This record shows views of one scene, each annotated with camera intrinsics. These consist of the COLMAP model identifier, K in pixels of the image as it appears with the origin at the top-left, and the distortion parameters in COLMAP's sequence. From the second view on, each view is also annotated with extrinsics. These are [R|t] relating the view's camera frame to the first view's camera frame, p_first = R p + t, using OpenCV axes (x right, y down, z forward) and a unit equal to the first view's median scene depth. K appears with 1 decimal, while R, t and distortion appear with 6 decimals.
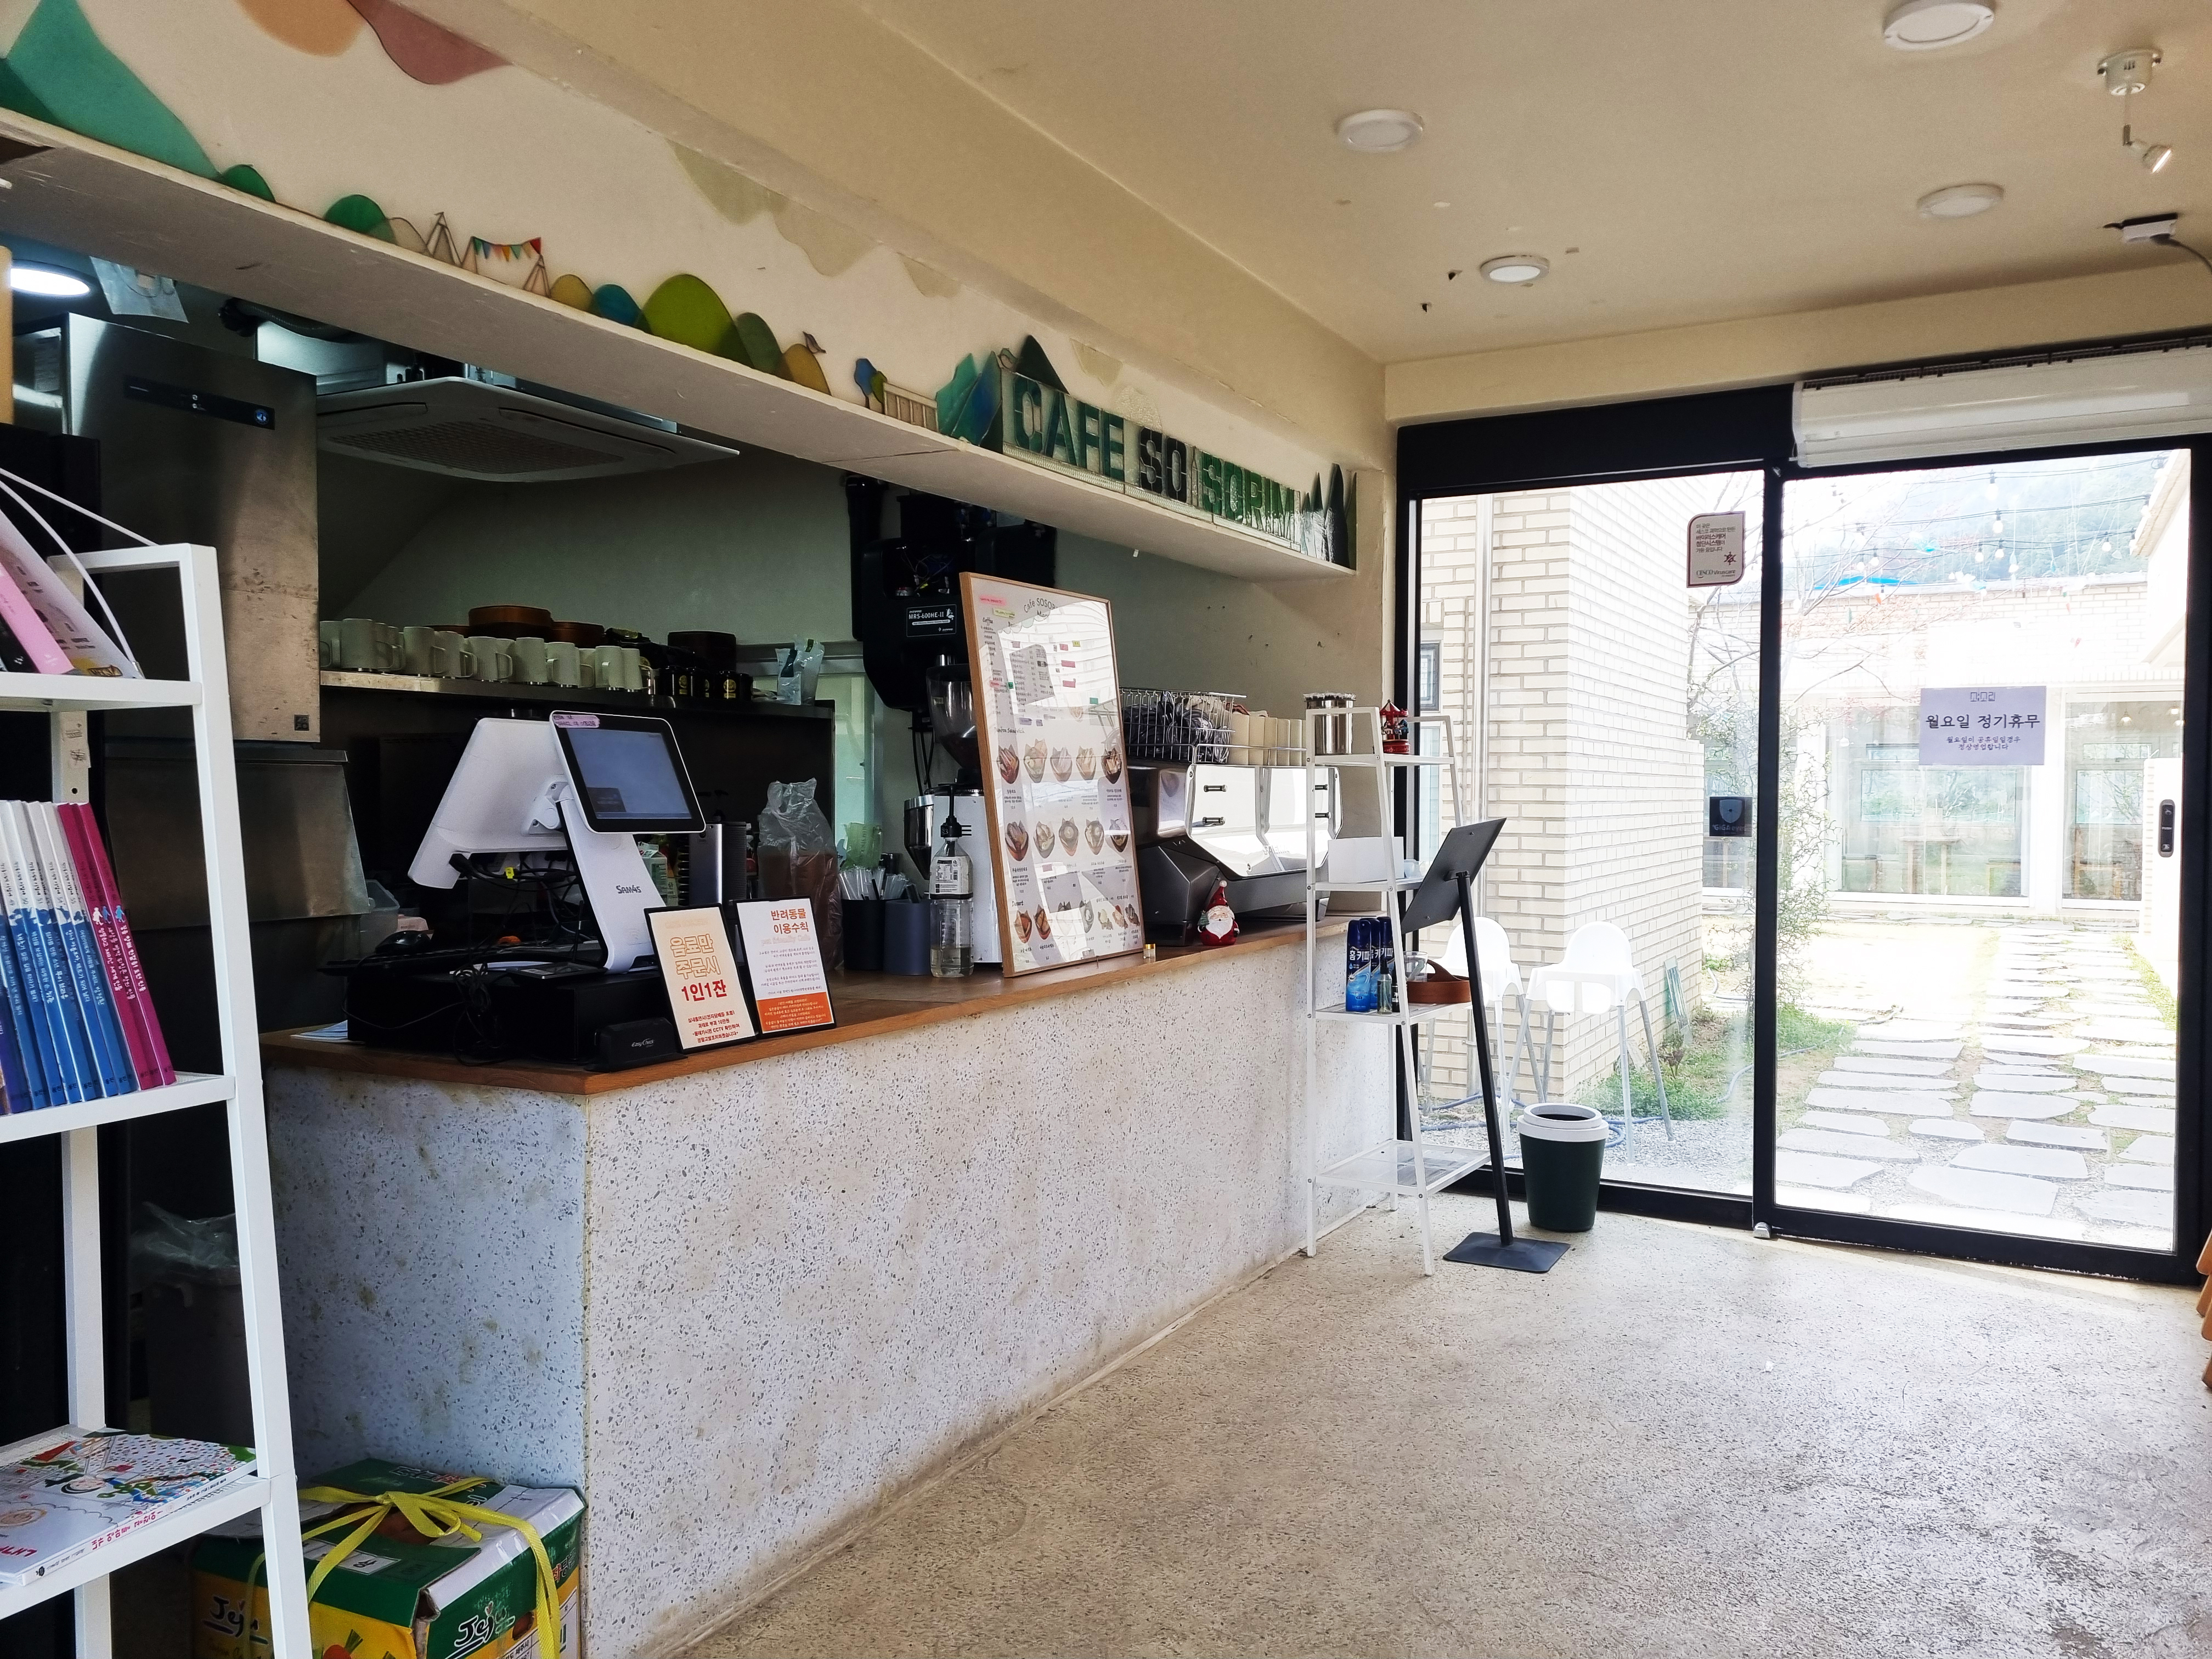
lens RADIAL K [[1669.5, 0, 1108.2], [0, 1669.5, 864.3], [0, 0, 1]] dist [0.011863, -0.001523]
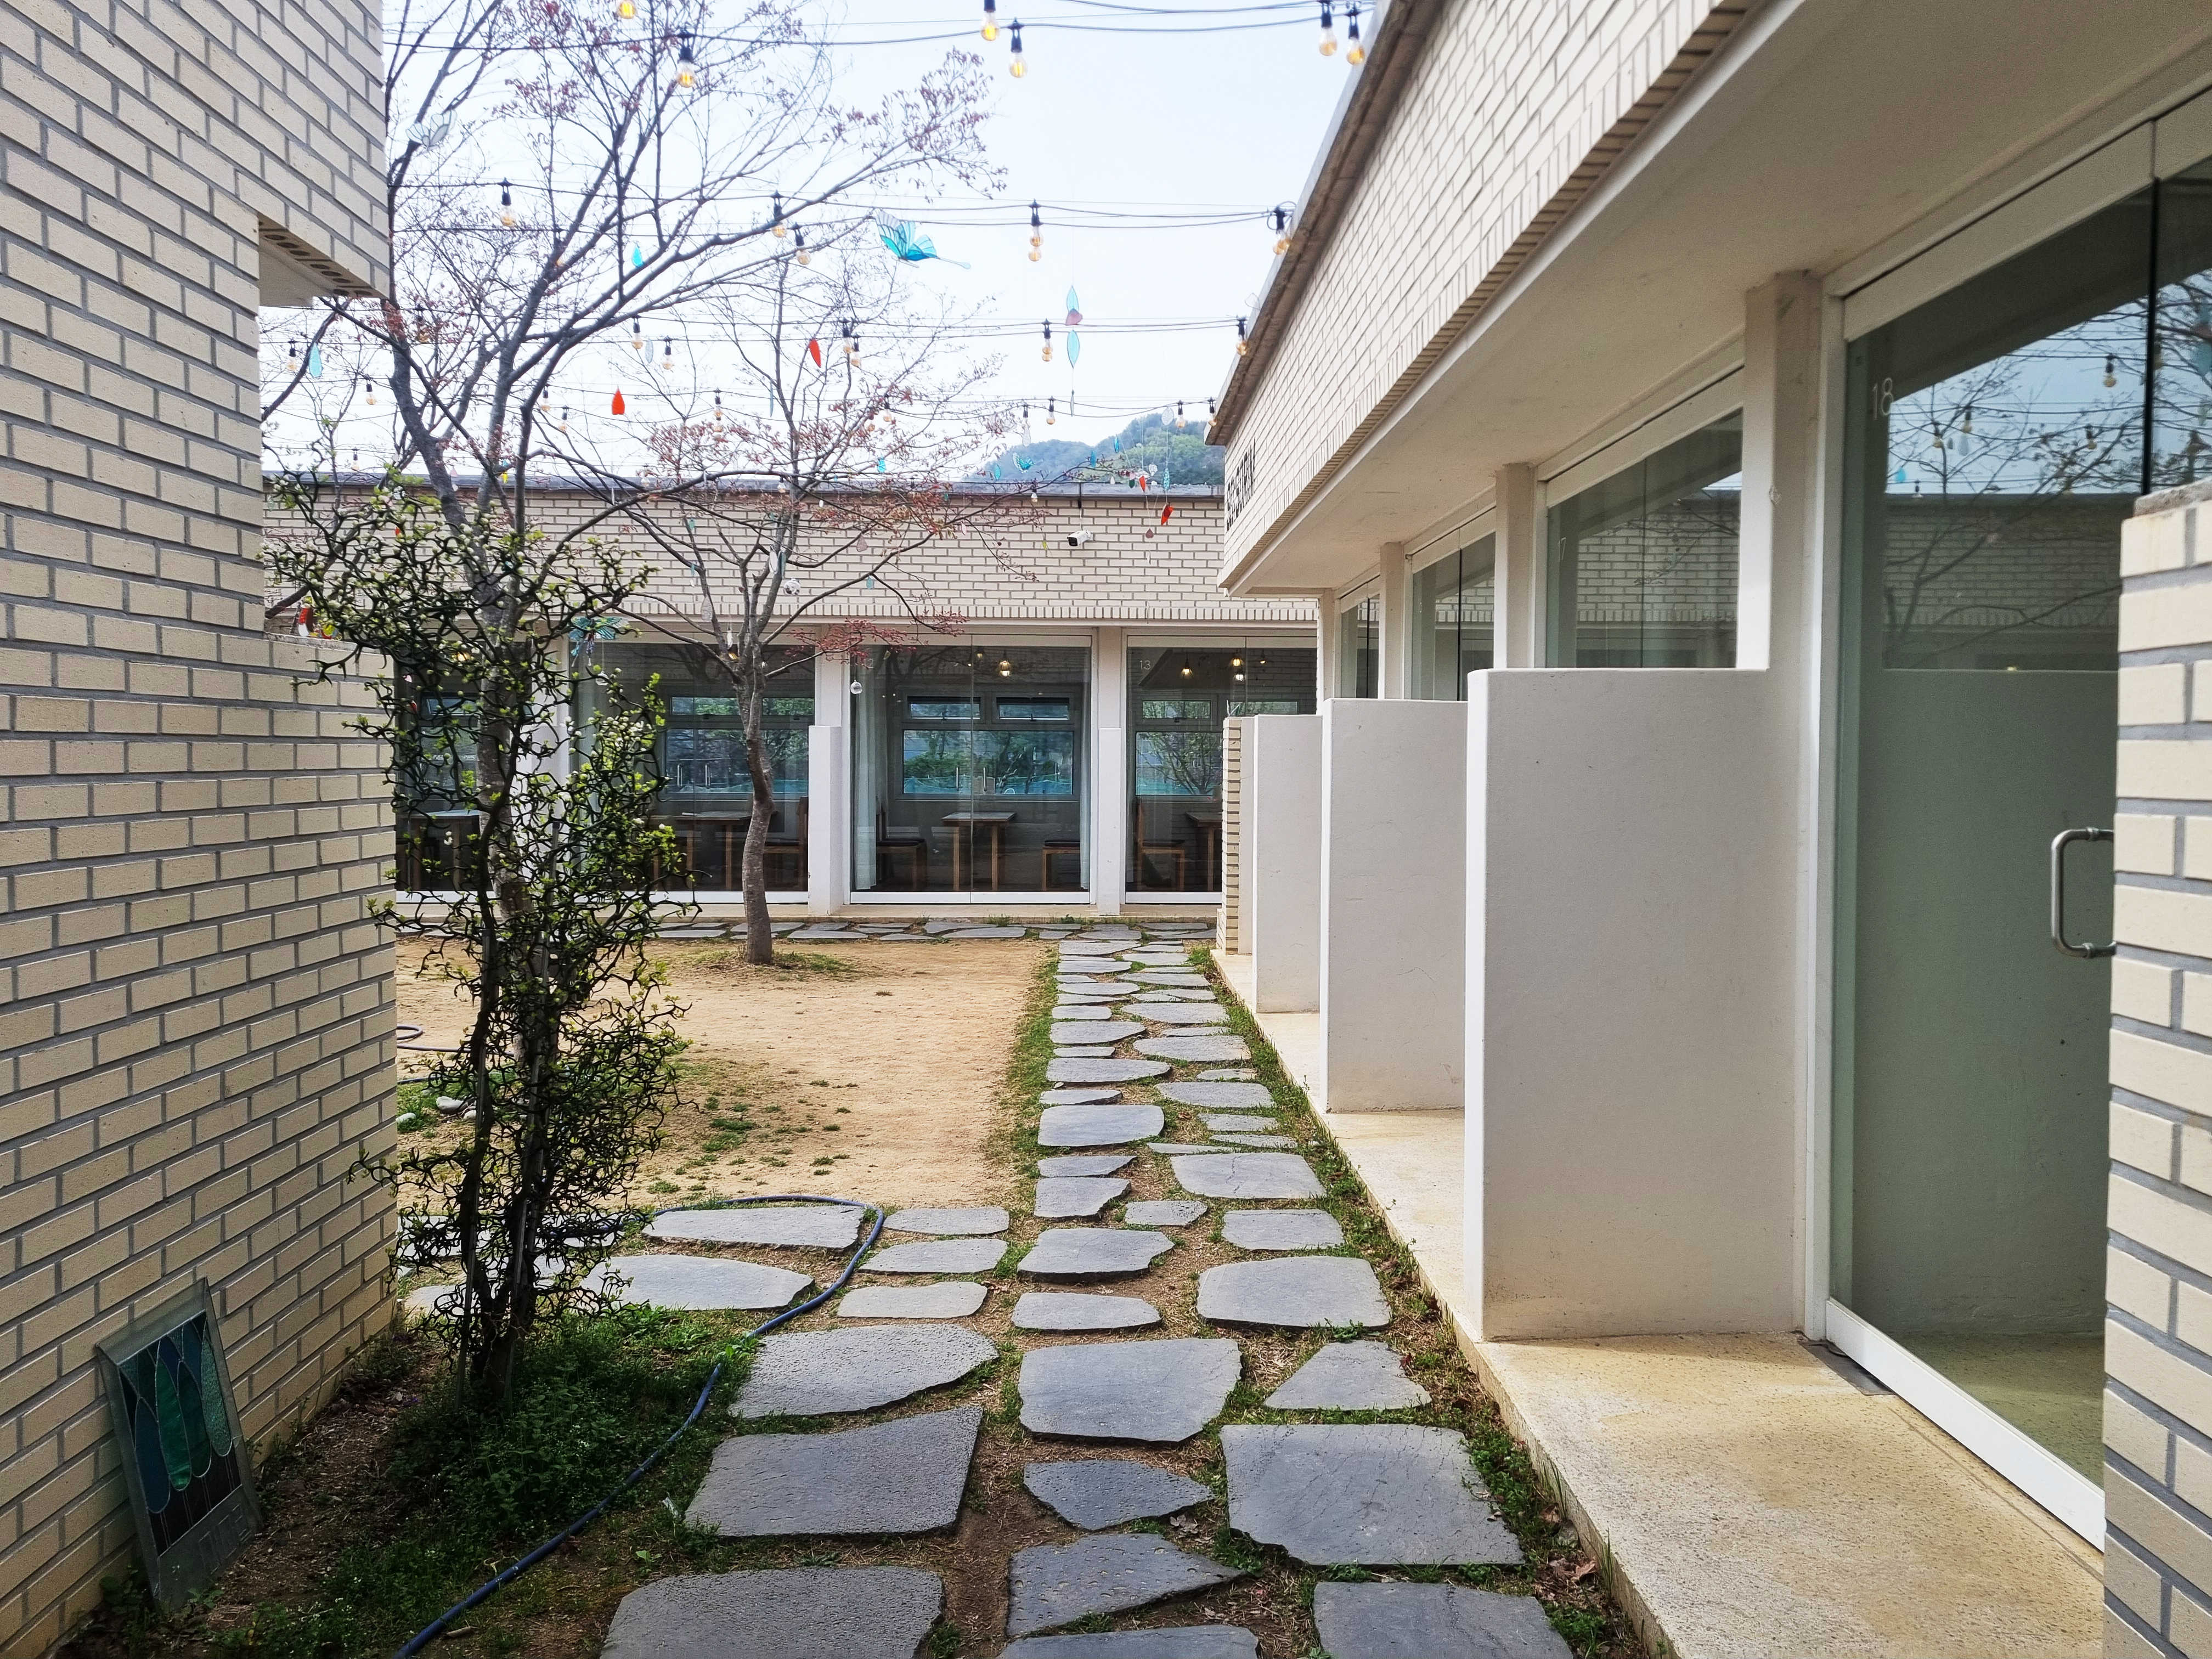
lens RADIAL K [[1643.0, 0, 1106.0], [0, 1643.0, 829.5], [0, 0, 1]] dist [0.042997, 0.002782]
pose [[0.867653, -0.016933, 0.496882, 0.390209], [0.014681, 0.999857, 0.008437, -0.037688], [-0.496954, -0.000026, 0.867777, 0.736253]]
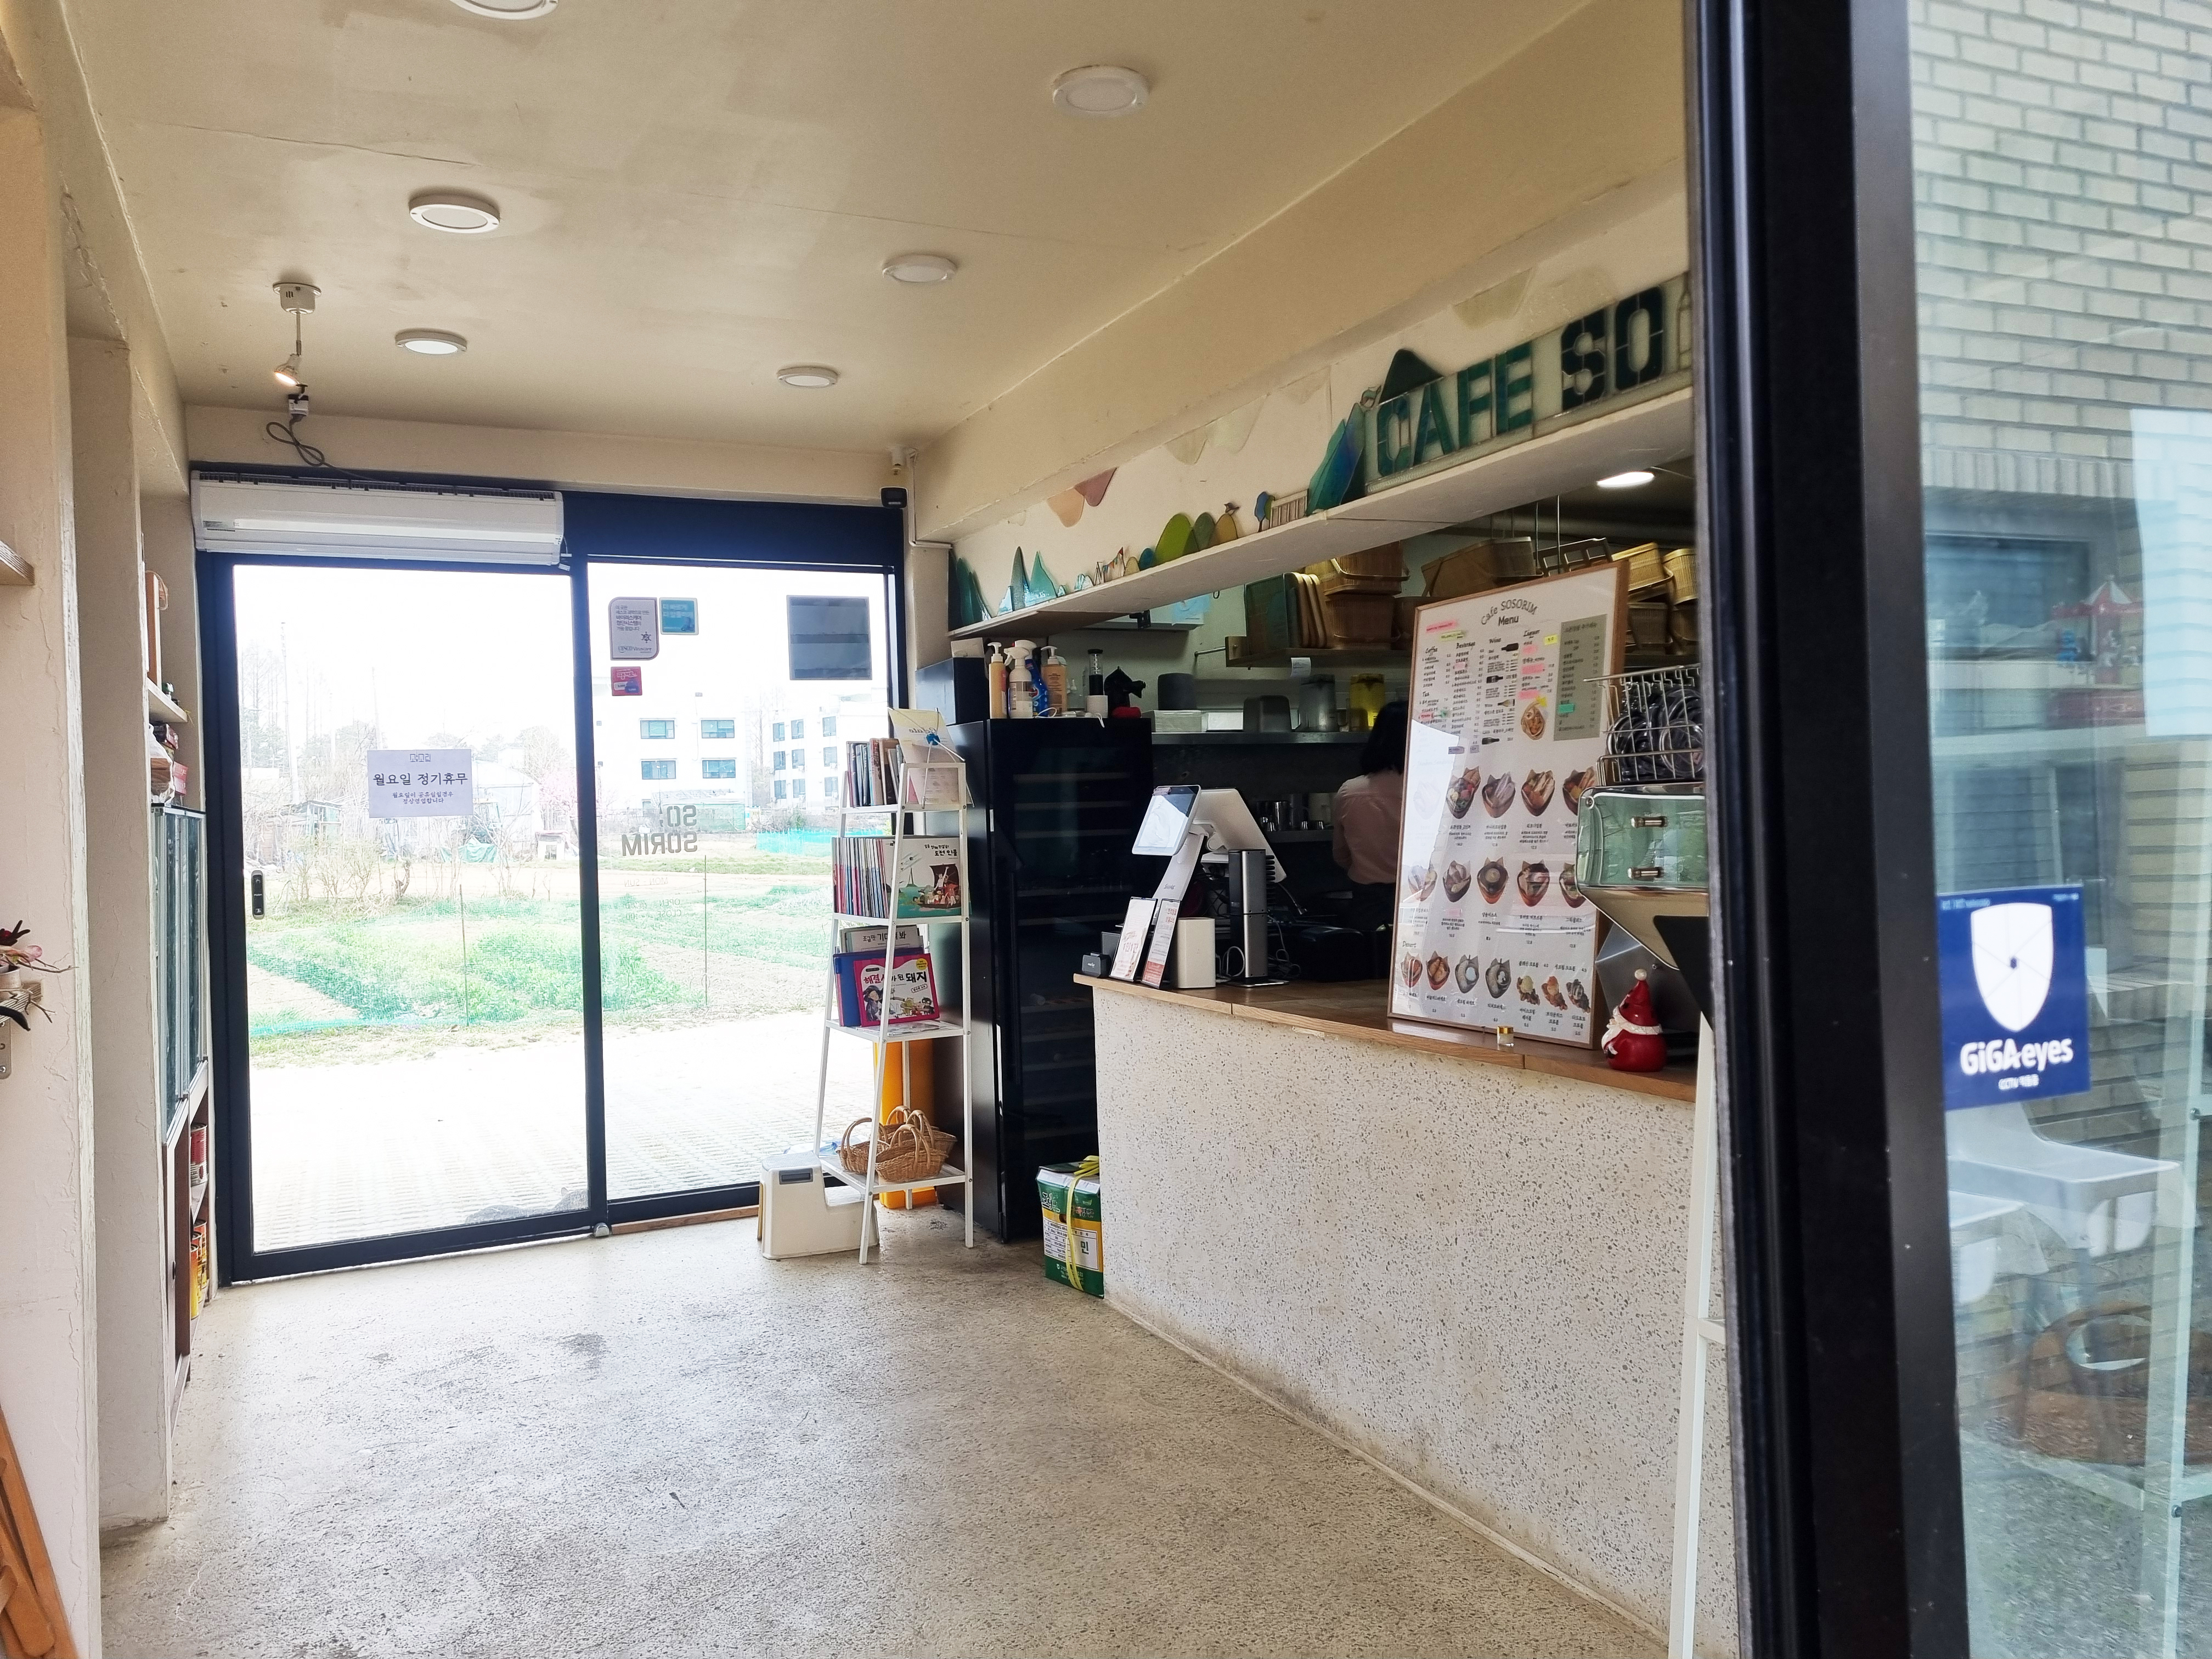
lens RADIAL K [[1643.0, 0, 1106.0], [0, 1643.0, 829.5], [0, 0, 1]] dist [0.042997, 0.002782]
pose [[-0.599576, 0.027723, -0.799837, 0.782055], [-0.001227, 0.999367, 0.035559, -0.073964], [0.800317, 0.022302, -0.599163, 1.382114]]
